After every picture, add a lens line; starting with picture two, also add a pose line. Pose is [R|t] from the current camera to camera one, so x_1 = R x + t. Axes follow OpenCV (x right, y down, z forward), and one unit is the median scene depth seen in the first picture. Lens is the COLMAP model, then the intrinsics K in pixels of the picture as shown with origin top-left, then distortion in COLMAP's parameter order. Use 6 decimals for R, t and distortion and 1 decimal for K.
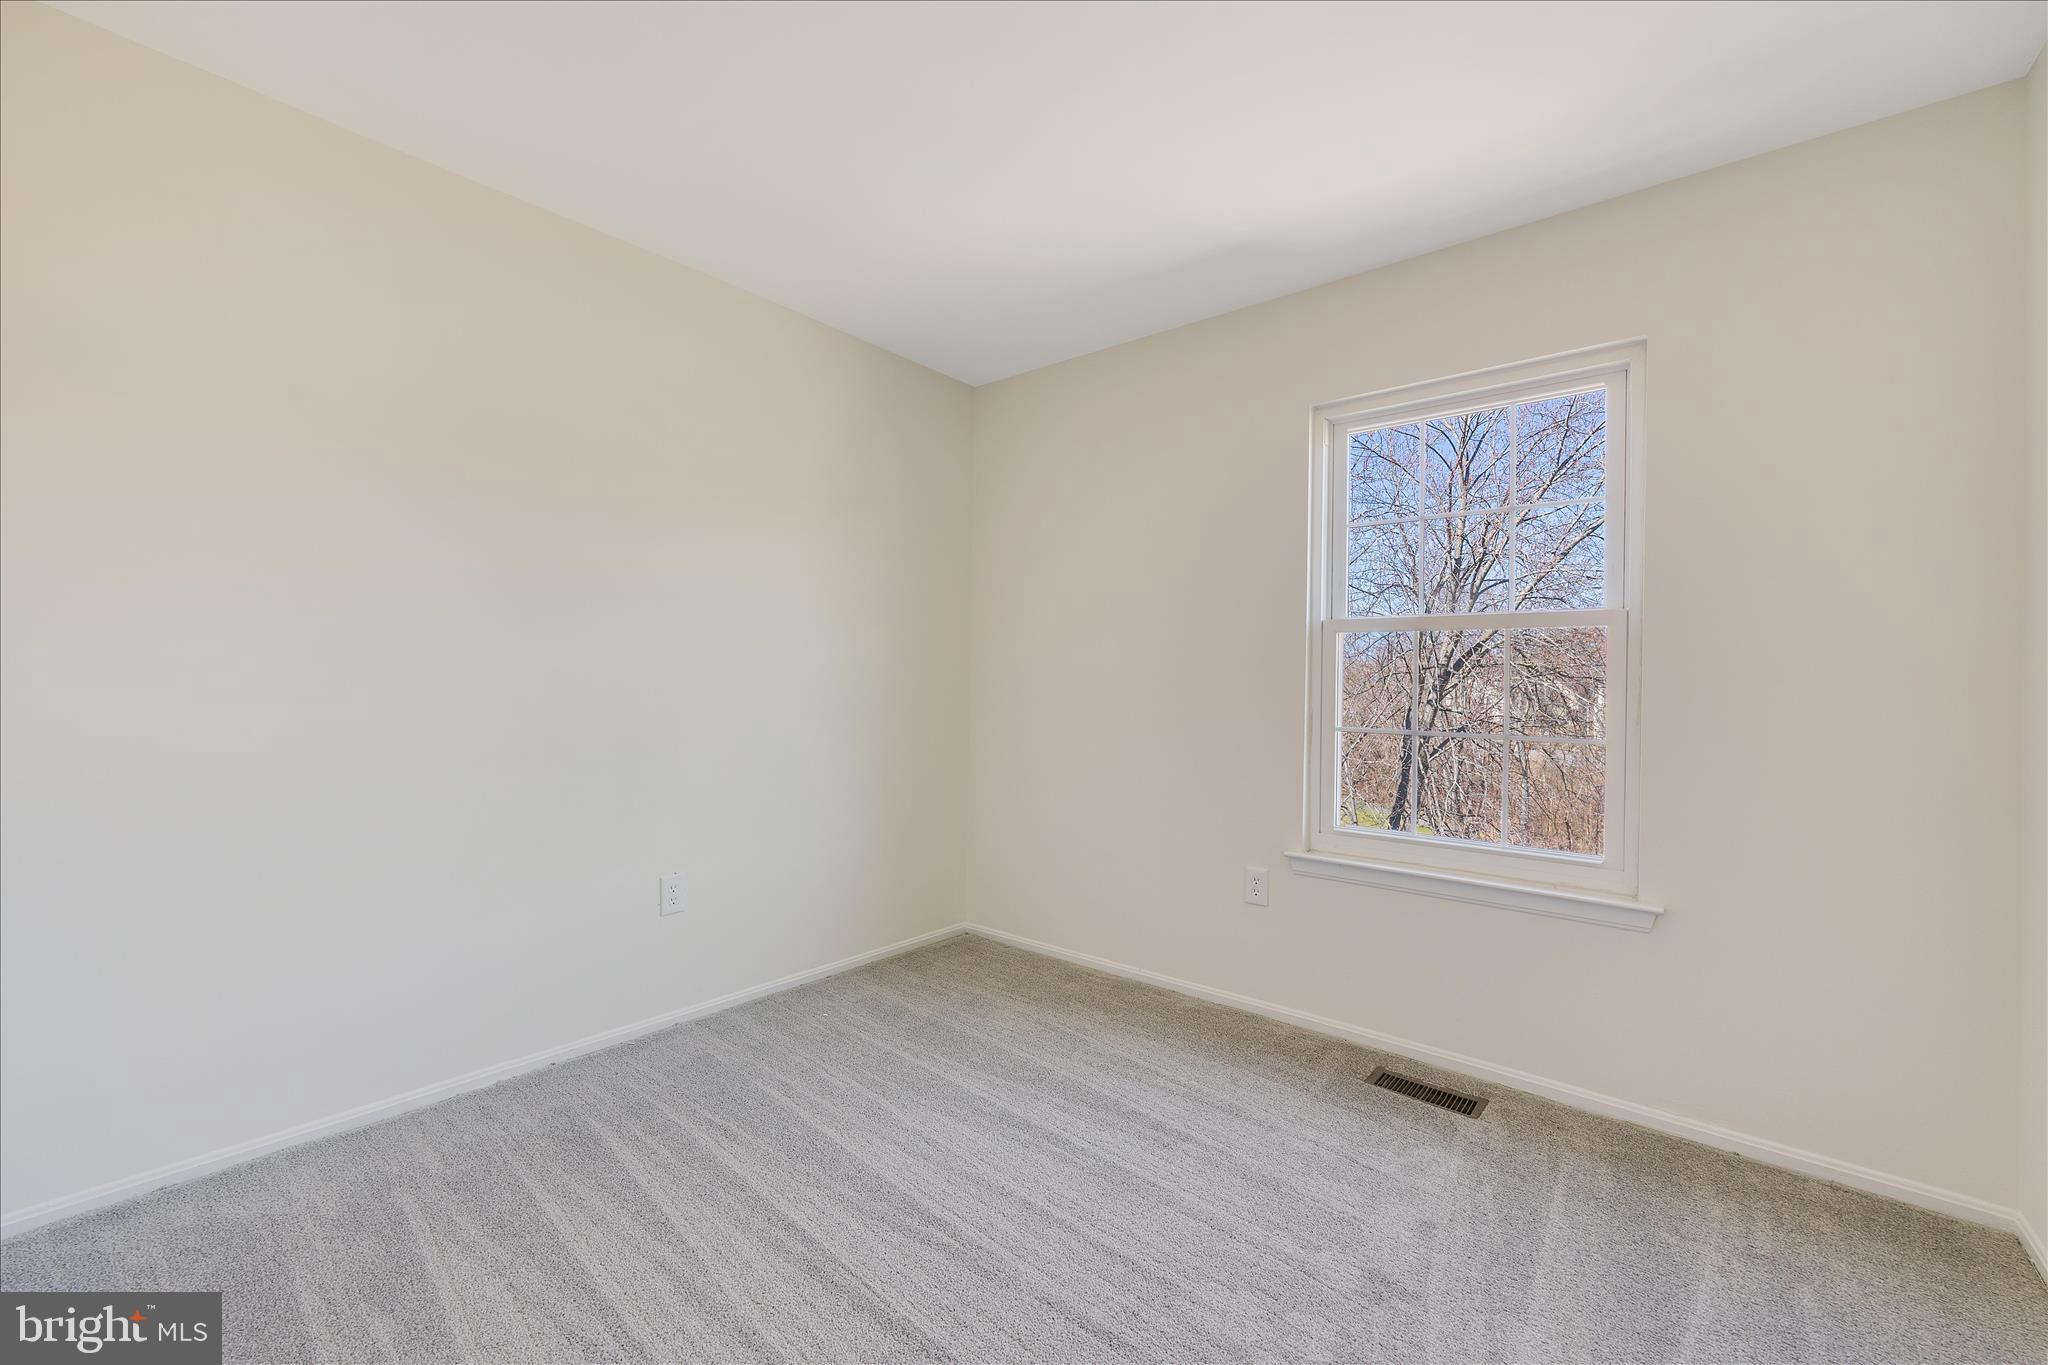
lens RADIAL K [[821.6, 0, 1024.8], [0, 821.6, 651.4], [0, 0, 1]] dist [0.000370, 0.000161]
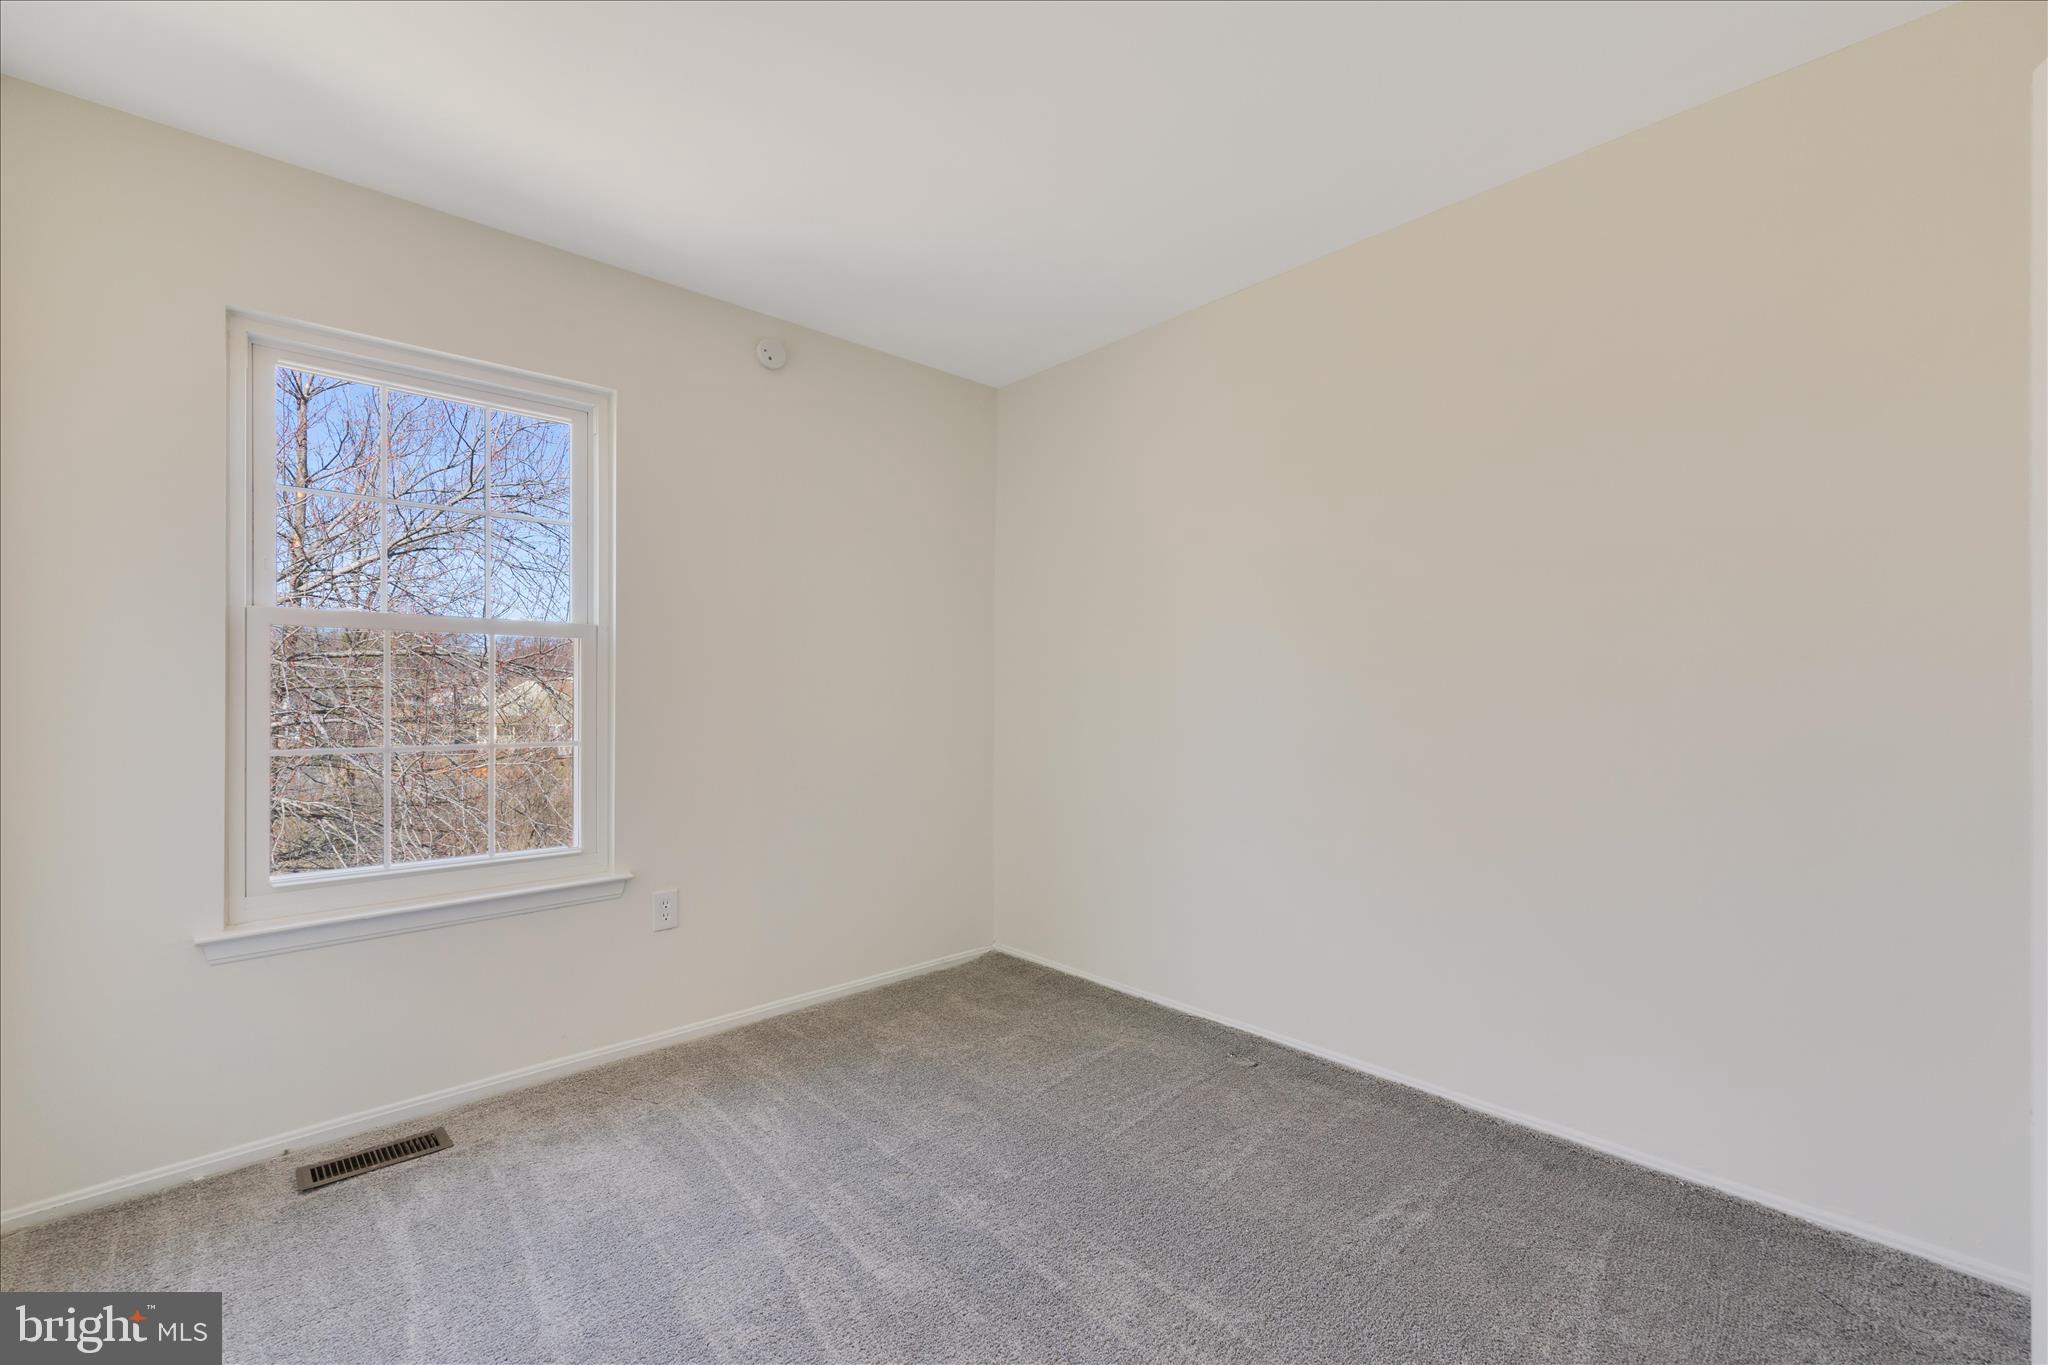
lens RADIAL K [[829.5, 0, 1016.8], [0, 829.5, 684.4], [0, 0, 1]] dist [0.000256, 0.000823]
pose [[0.111349, -0.011251, 0.993718, -0.337240], [-0.029439, 0.999460, 0.014614, -0.003089], [-0.993345, -0.030881, 0.110957, 0.265049]]
